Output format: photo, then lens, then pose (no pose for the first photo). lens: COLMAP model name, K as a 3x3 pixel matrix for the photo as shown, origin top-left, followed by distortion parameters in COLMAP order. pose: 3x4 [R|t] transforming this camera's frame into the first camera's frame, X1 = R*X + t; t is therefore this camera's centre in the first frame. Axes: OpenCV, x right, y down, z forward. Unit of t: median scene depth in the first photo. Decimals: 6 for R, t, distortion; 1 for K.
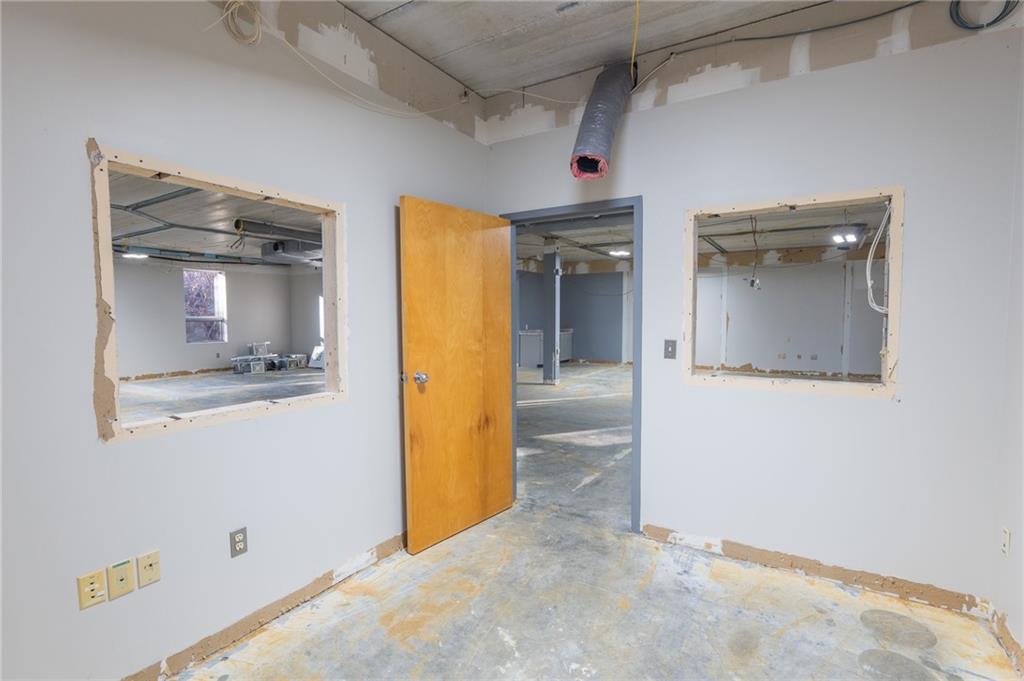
lens RADIAL K [[481.0, 0, 512.5], [0, 481.0, 342.2], [0, 0, 1]] dist [-0.021249, 0.004722]
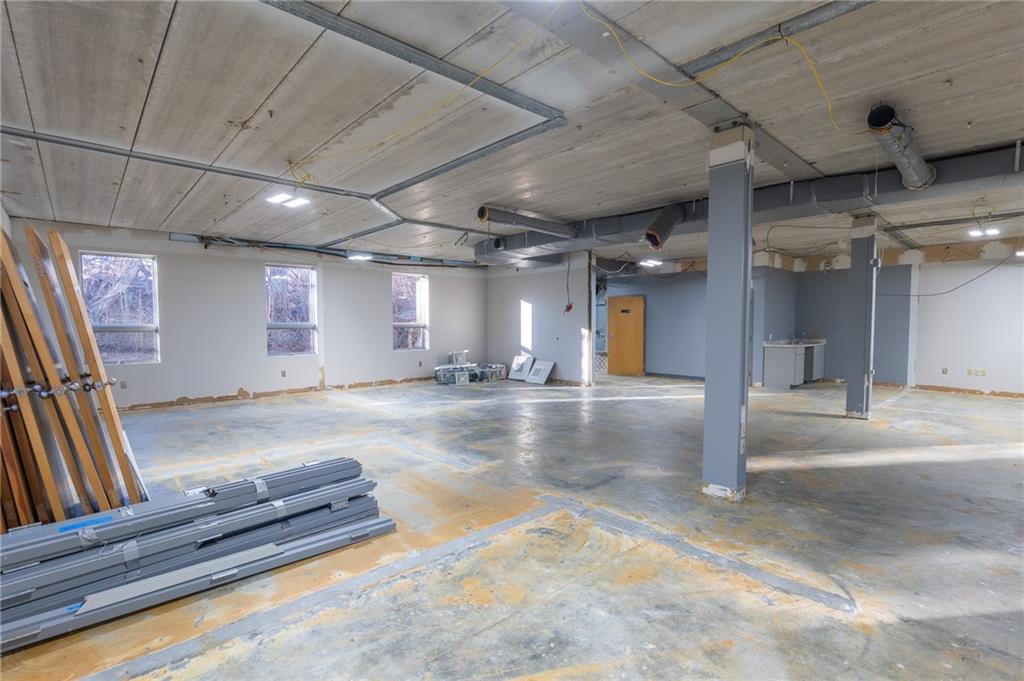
lens RADIAL K [[481.0, 0, 512.4], [0, 481.0, 343.7], [0, 0, 1]] dist [-0.021249, 0.004722]
pose [[0.962534, 0.014113, -0.270794, -0.189240], [-0.016315, 0.999850, -0.005883, -0.009861], [0.270671, 0.010080, 0.962619, 0.136134]]
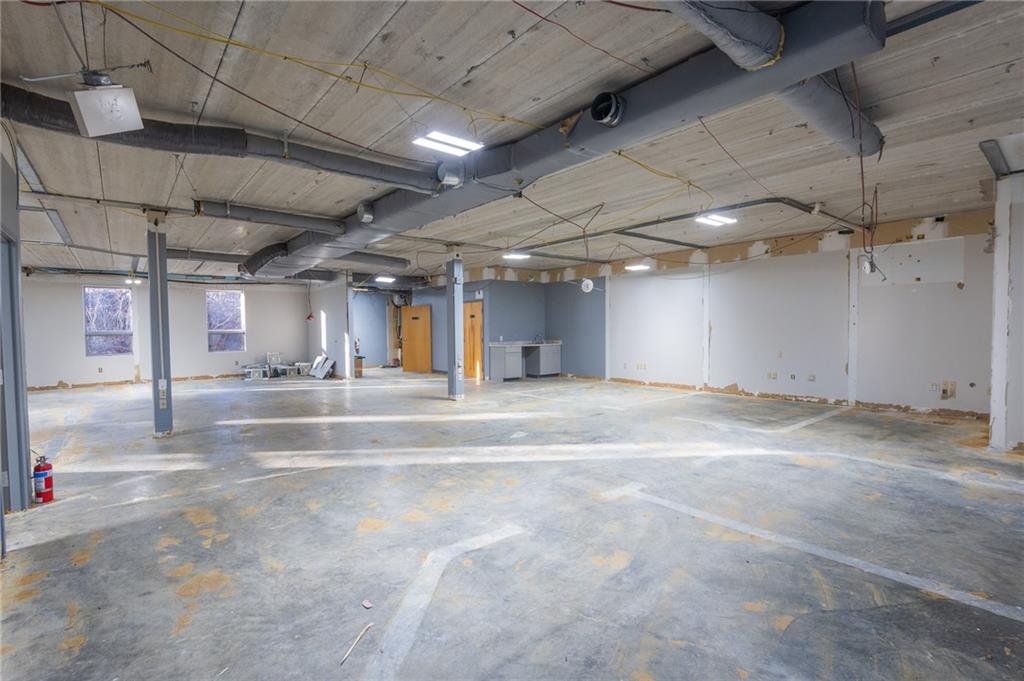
lens RADIAL K [[481.0, 0, 507.3], [0, 481.0, 335.7], [0, 0, 1]] dist [-0.021249, 0.004722]
pose [[0.944201, -0.002928, -0.329358, 0.400118], [-0.008901, 0.999368, -0.034401, -0.004867], [0.329250, 0.035413, 0.943578, 0.118172]]
